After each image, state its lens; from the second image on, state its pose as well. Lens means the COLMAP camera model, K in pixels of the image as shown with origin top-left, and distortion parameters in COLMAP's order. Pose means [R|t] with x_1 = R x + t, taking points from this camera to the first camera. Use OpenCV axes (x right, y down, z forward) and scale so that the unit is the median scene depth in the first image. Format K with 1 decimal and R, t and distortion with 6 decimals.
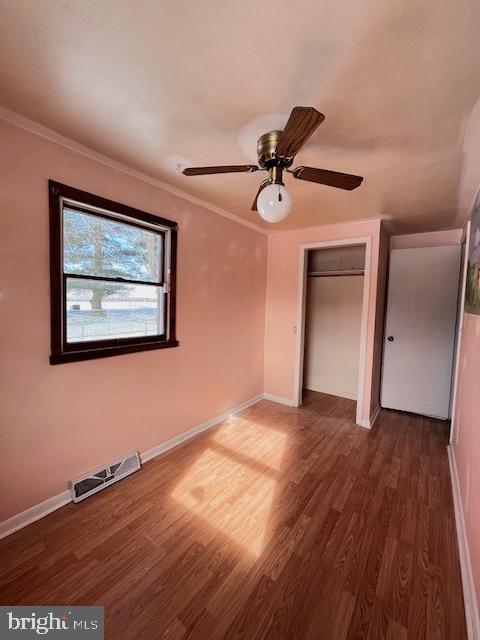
lens RADIAL K [[259.1, 0, 241.2], [0, 259.1, 318.2], [0, 0, 1]] dist [-0.000443, 0.000066]
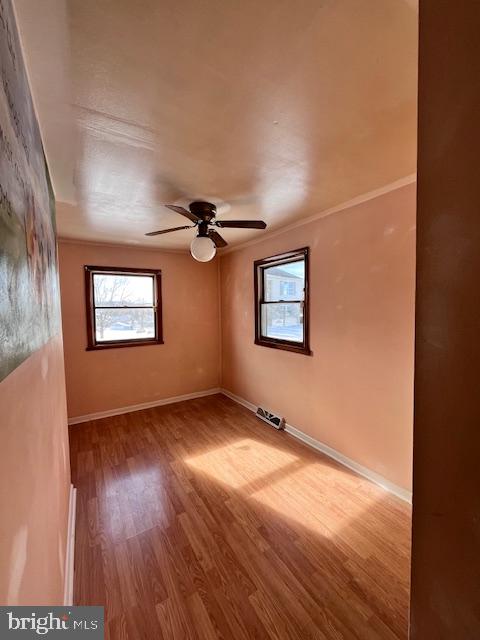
lens RADIAL K [[259.1, 0, 242.9], [0, 259.1, 319.4], [0, 0, 1]] dist [-0.000443, 0.000066]
pose [[-0.366740, 0.024443, -0.930002, 1.025850], [-0.046411, 0.997929, 0.044531, -0.095817], [0.929165, 0.059494, -0.364846, 1.298347]]
